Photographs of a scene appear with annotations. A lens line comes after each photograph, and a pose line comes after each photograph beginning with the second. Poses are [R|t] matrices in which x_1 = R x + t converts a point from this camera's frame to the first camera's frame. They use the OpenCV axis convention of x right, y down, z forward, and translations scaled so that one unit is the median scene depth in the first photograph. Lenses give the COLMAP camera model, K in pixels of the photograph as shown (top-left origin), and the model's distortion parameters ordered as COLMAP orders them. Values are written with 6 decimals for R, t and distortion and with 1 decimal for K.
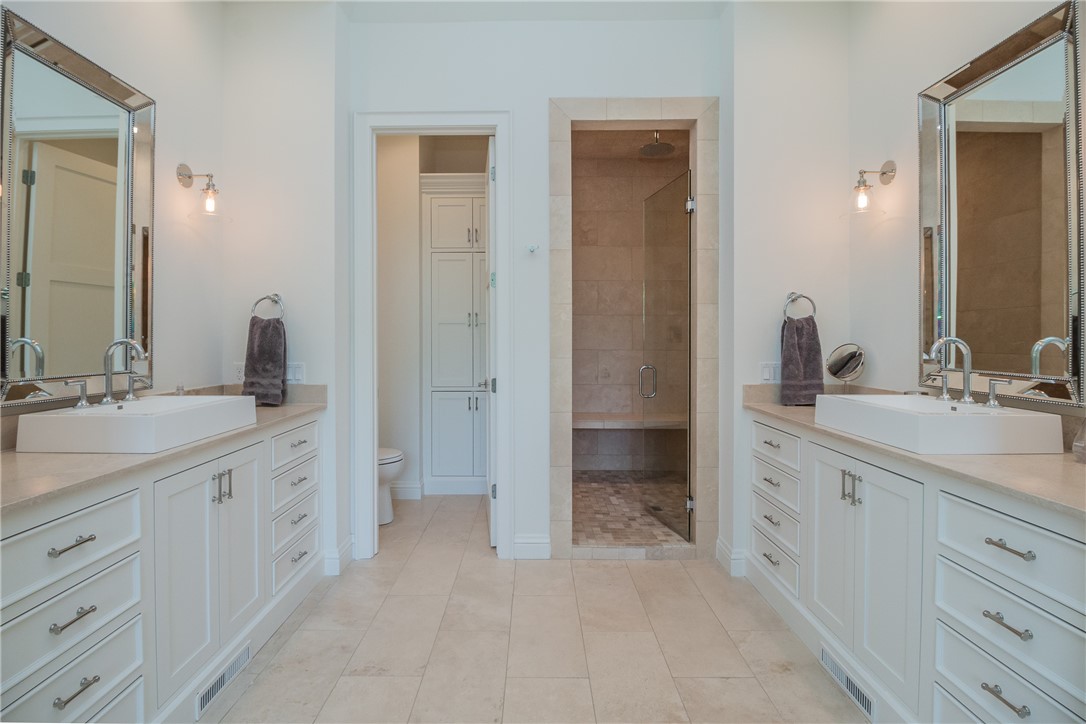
lens RADIAL K [[520.3, 0, 526.7], [0, 520.3, 342.0], [0, 0, 1]] dist [-0.014742, -0.000453]
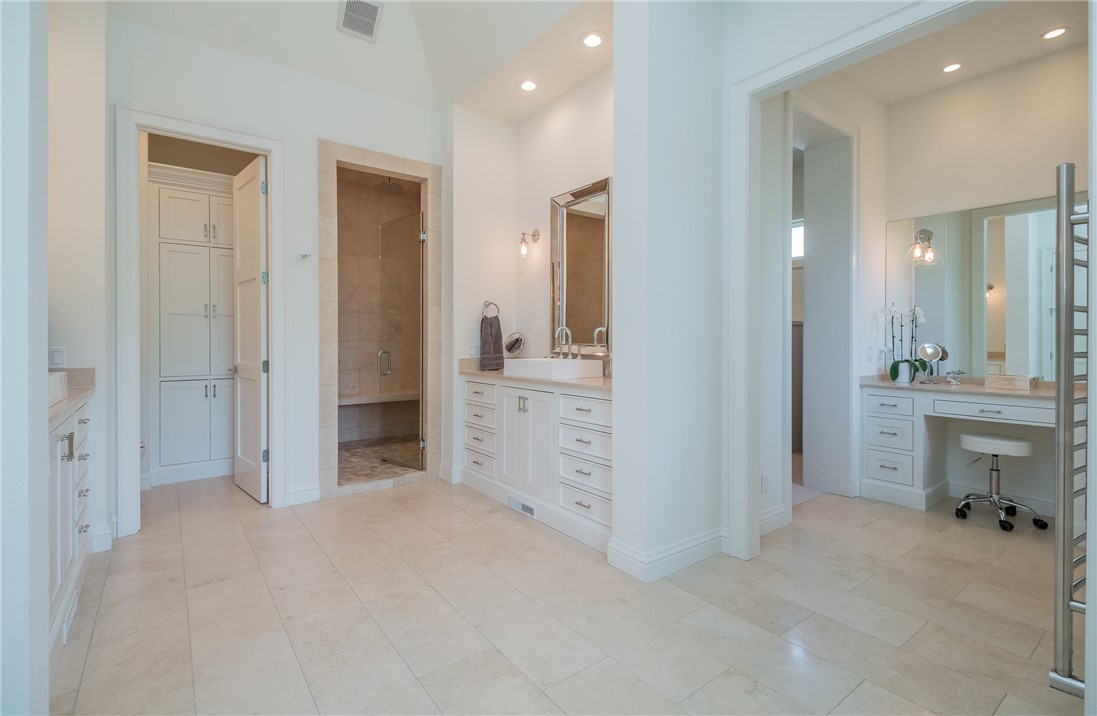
lens RADIAL K [[509.1, 0, 548.5], [0, 509.1, 358.0], [0, 0, 1]] dist [0.000971, 0.000078]
pose [[0.789747, -0.018250, 0.613161, -0.306624], [0.002068, 0.999631, 0.027090, 0.039808], [-0.613429, -0.020126, 0.789494, -0.370355]]
